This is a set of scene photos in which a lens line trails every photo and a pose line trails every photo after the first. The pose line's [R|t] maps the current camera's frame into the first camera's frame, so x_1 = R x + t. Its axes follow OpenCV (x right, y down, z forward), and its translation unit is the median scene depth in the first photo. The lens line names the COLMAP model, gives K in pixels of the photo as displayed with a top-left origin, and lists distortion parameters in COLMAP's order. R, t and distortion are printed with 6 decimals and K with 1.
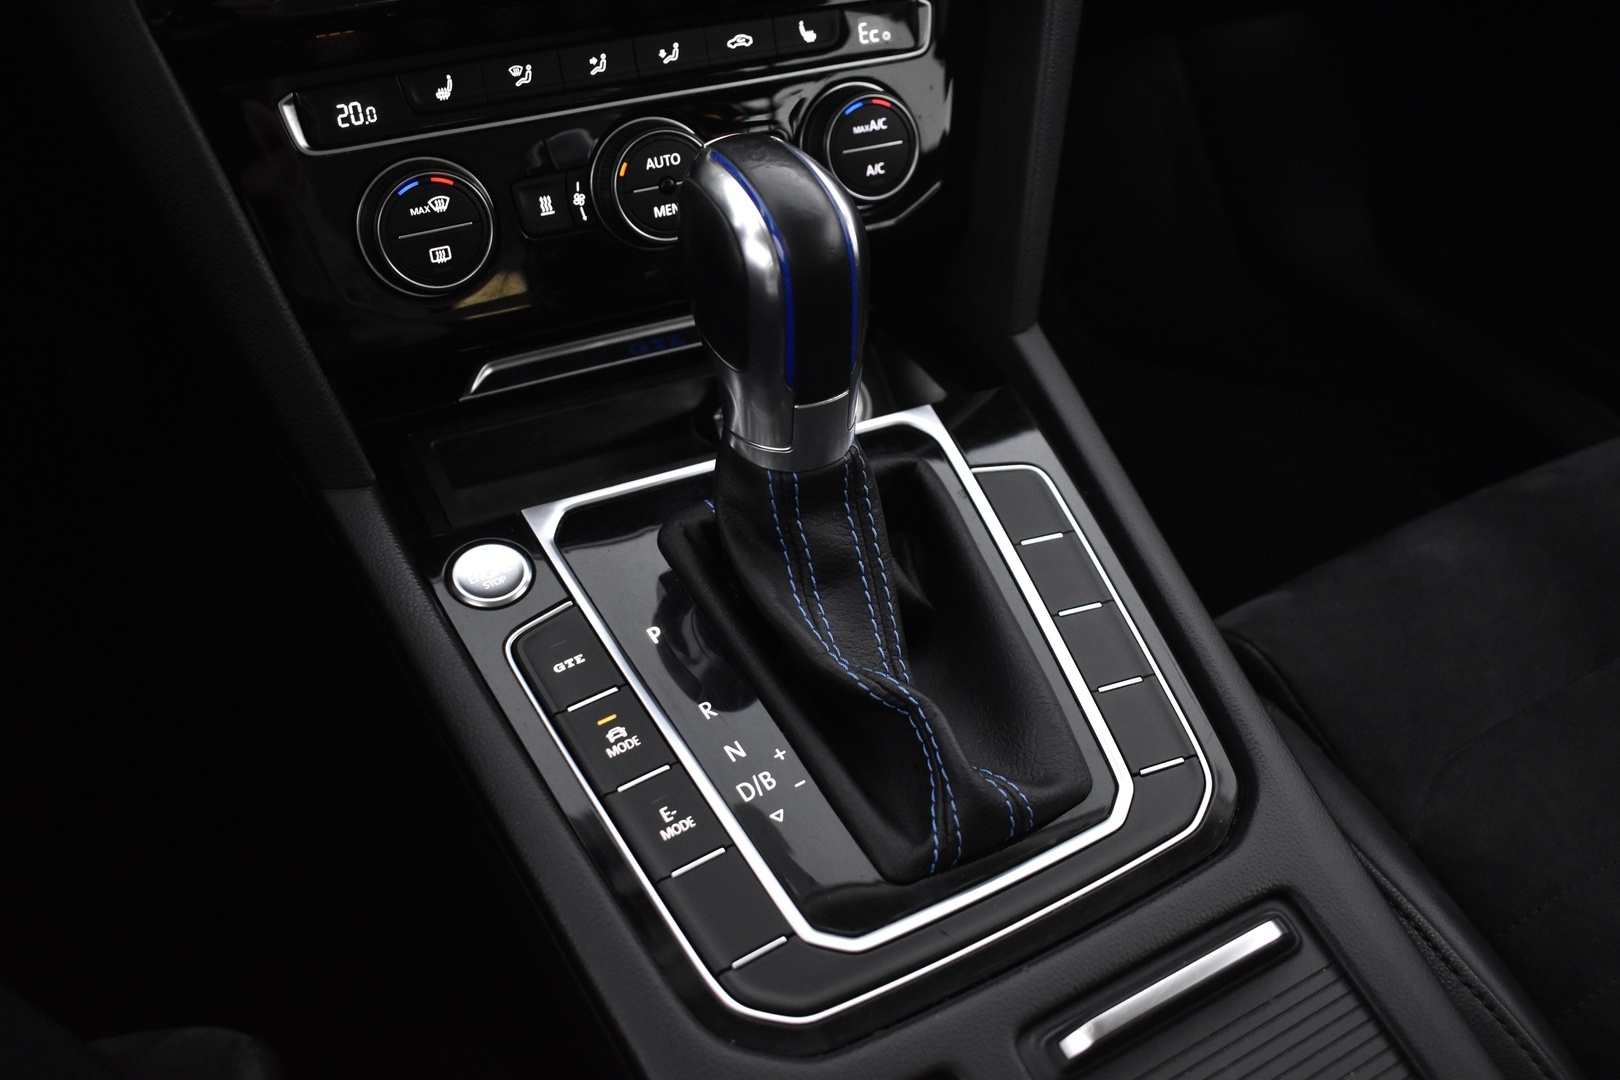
lens RADIAL K [[1402.6, 0, 818.7], [0, 1402.6, 535.1], [0, 0, 1]] dist [-0.081024, -0.001712]
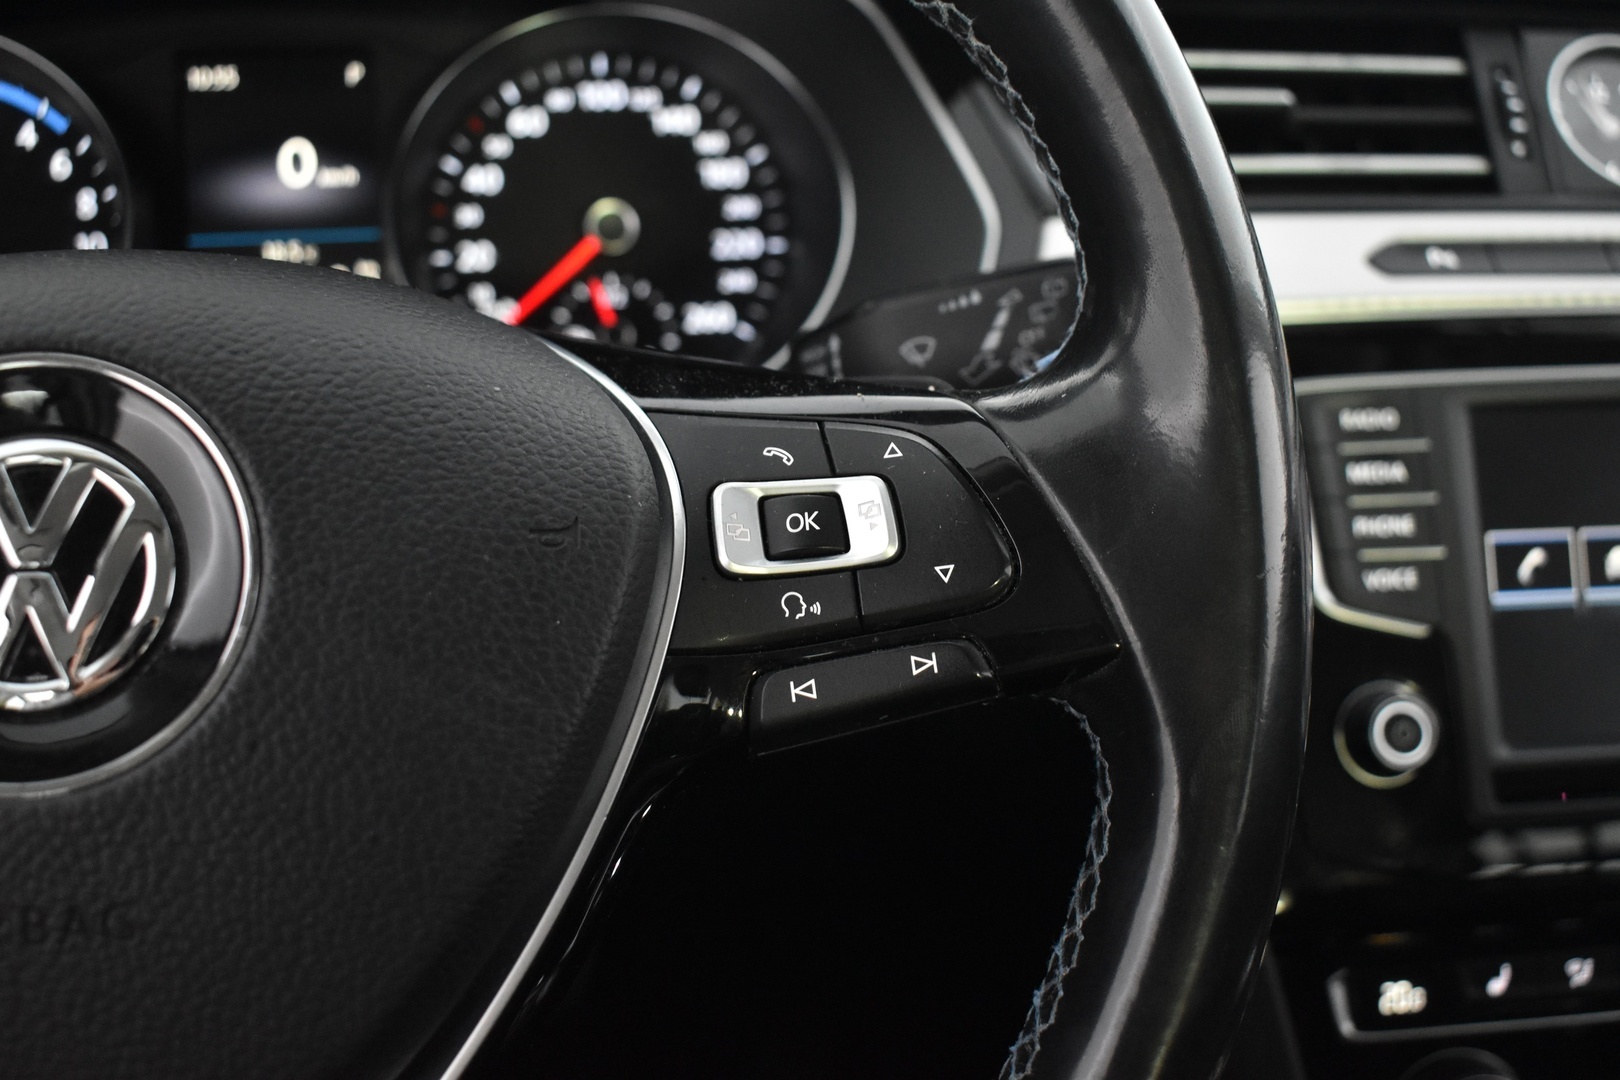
lens RADIAL K [[1722.0, 0, 808.1], [0, 1722.0, 476.7], [0, 0, 1]] dist [-0.069441, 0.000000]
pose [[0.945254, 0.072473, -0.318186, -0.376486], [-0.189982, 0.914976, -0.355987, -0.146823], [0.265333, 0.396947, 0.878653, -0.227722]]
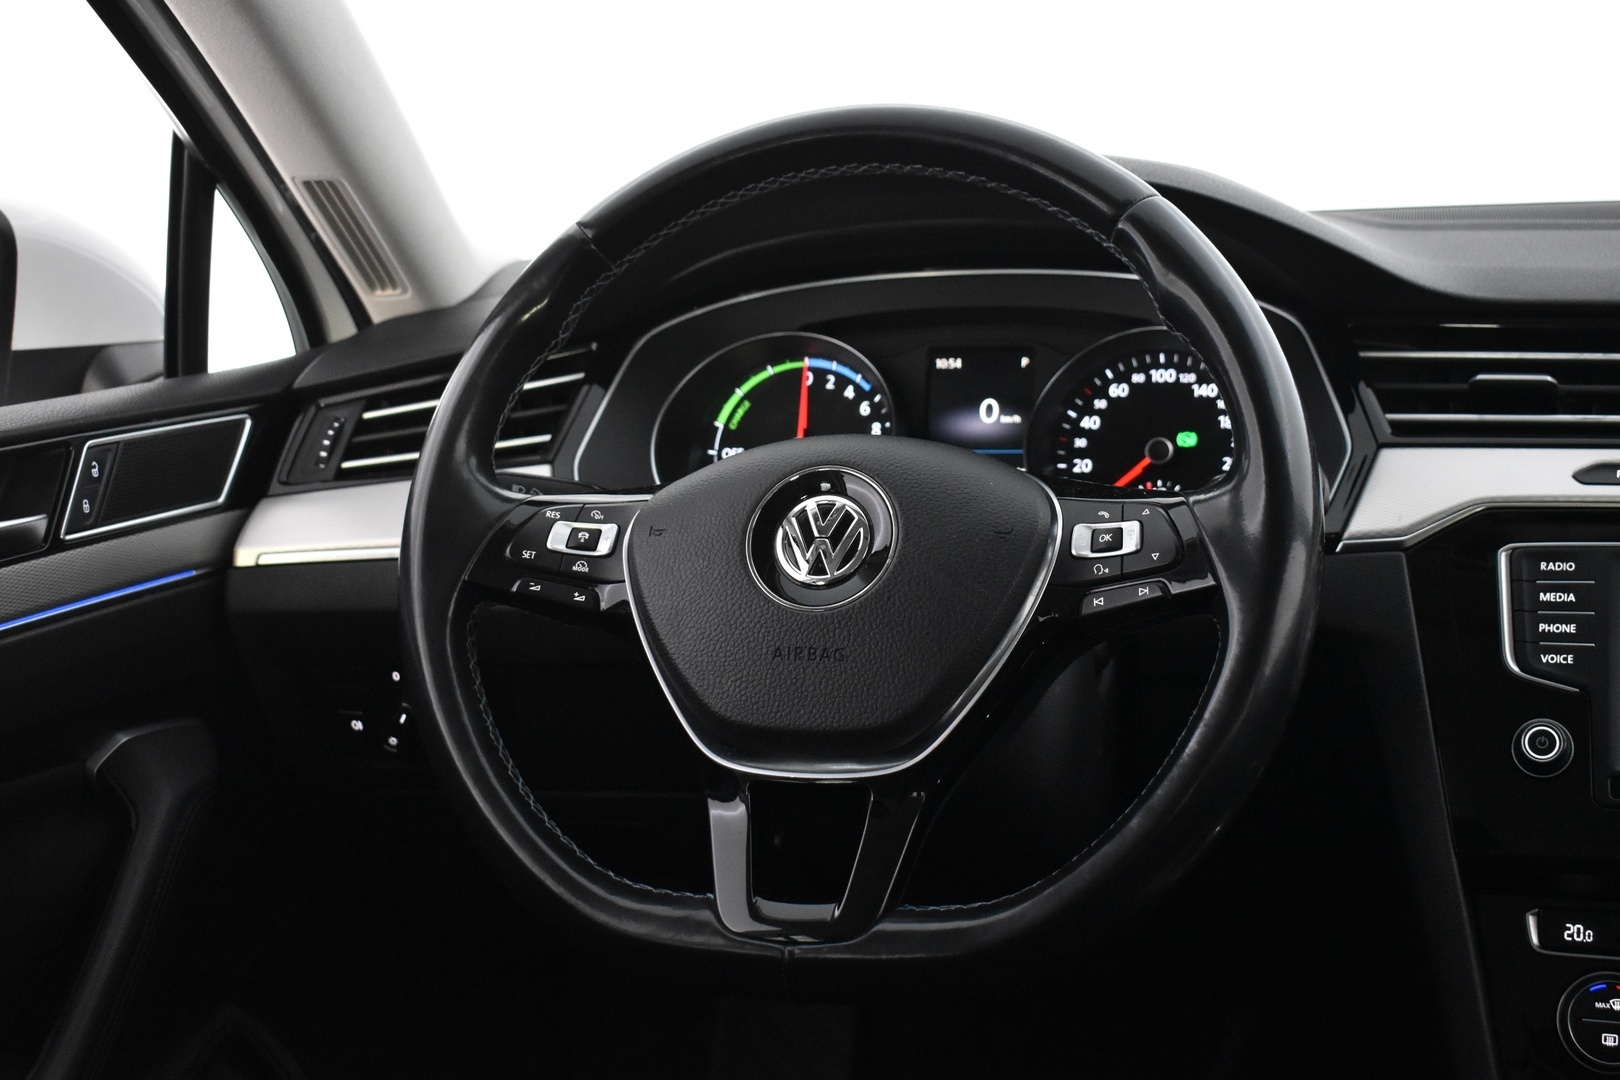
lens RADIAL K [[2158.5, 0, 799.7], [0, 2158.5, 526.6], [0, 0, 1]] dist [-0.046282, 0.000000]
pose [[0.697835, 0.054027, -0.714218, 0.676791], [-0.422404, 0.836337, -0.349449, 0.468359], [0.578448, 0.545547, 0.606446, -1.067035]]
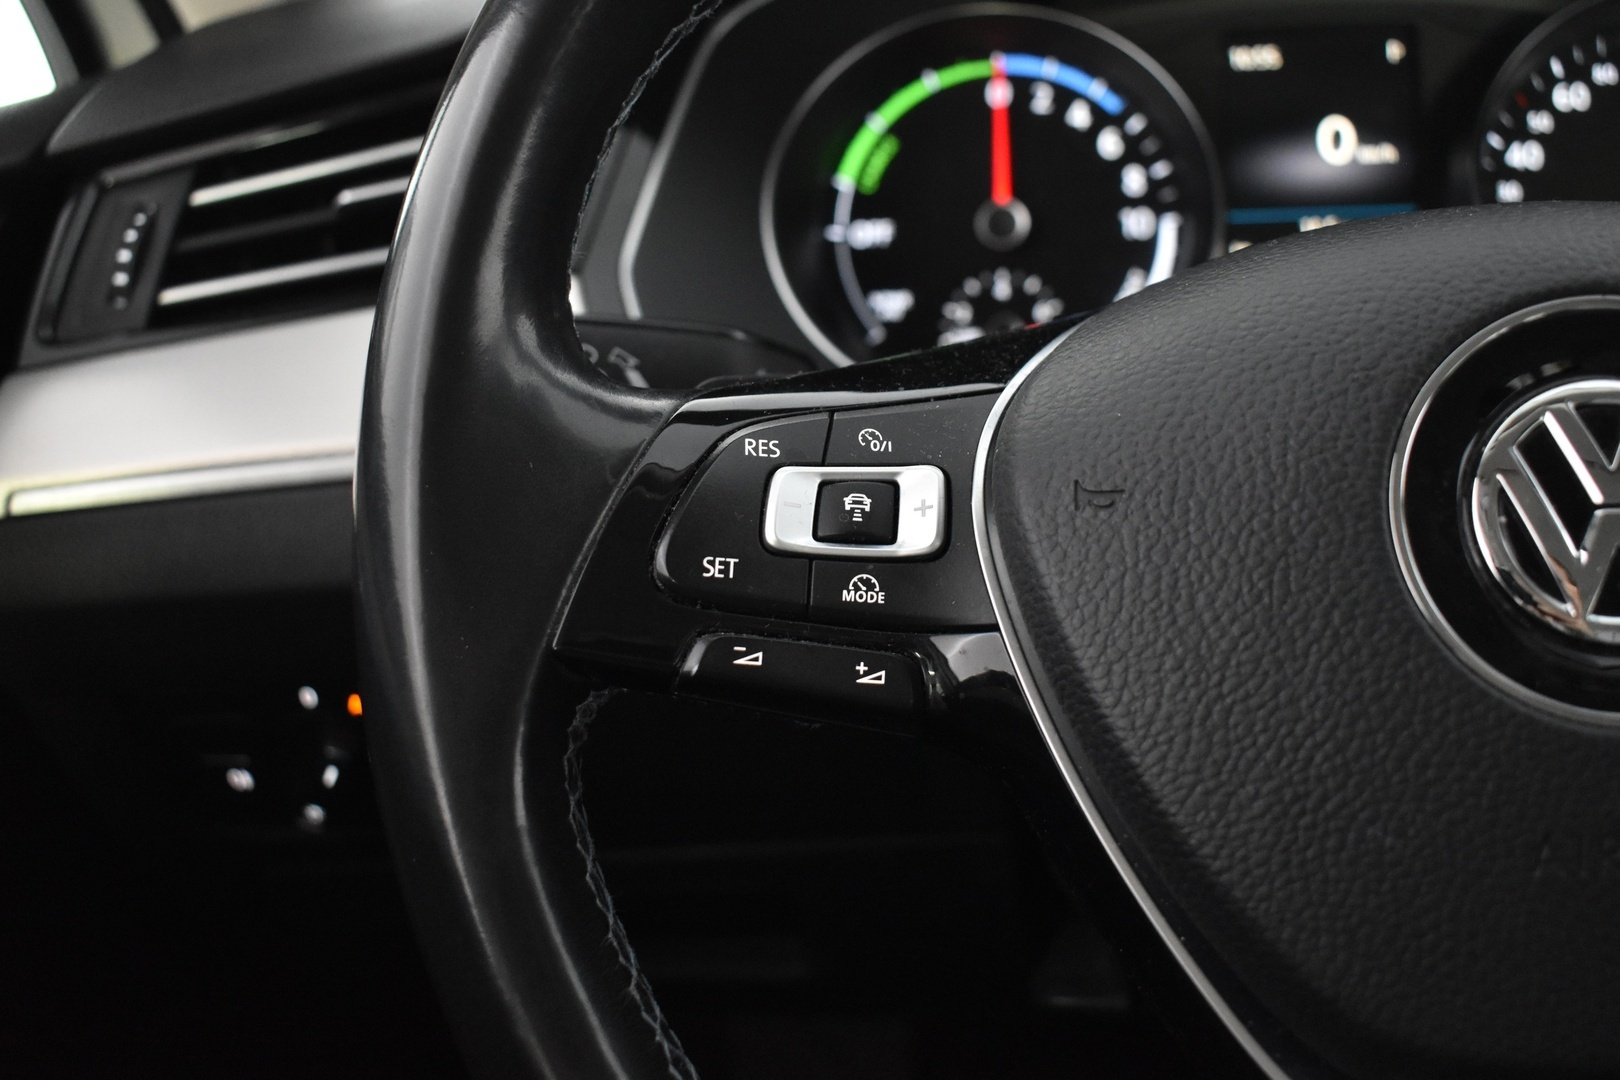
lens RADIAL K [[1722.0, 0, 803.3], [0, 1722.0, 524.9], [0, 0, 1]] dist [-0.069441, 0.000000]
pose [[0.800473, 0.109973, -0.589193, -0.679559], [-0.322021, 0.908003, -0.268016, -0.010345], [0.505515, 0.404272, 0.762246, -0.362625]]
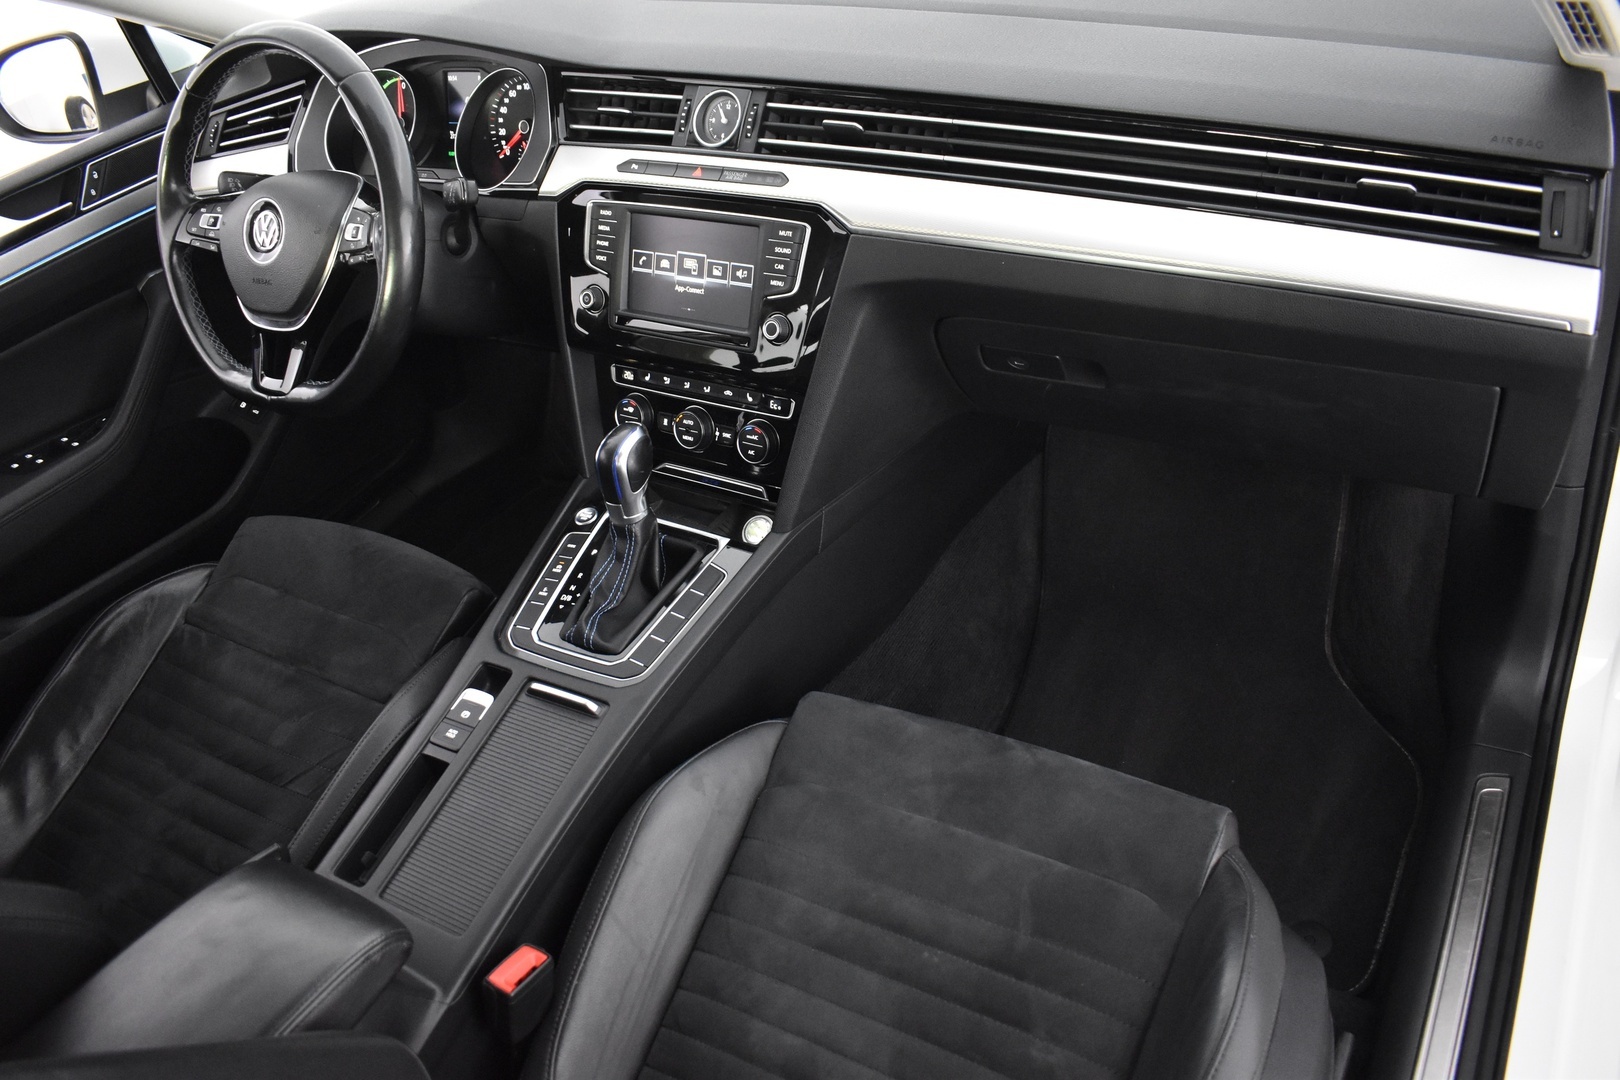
lens RADIAL K [[1293.4, 0, 798.5], [0, 1293.4, 538.6], [0, 0, 1]] dist [-0.099482, 0.020277]
pose [[0.494725, 0.417603, -0.762138, 2.365306], [-0.427049, 0.880612, 0.205309, -0.767118], [0.756886, 0.223899, 0.613998, -0.488740]]
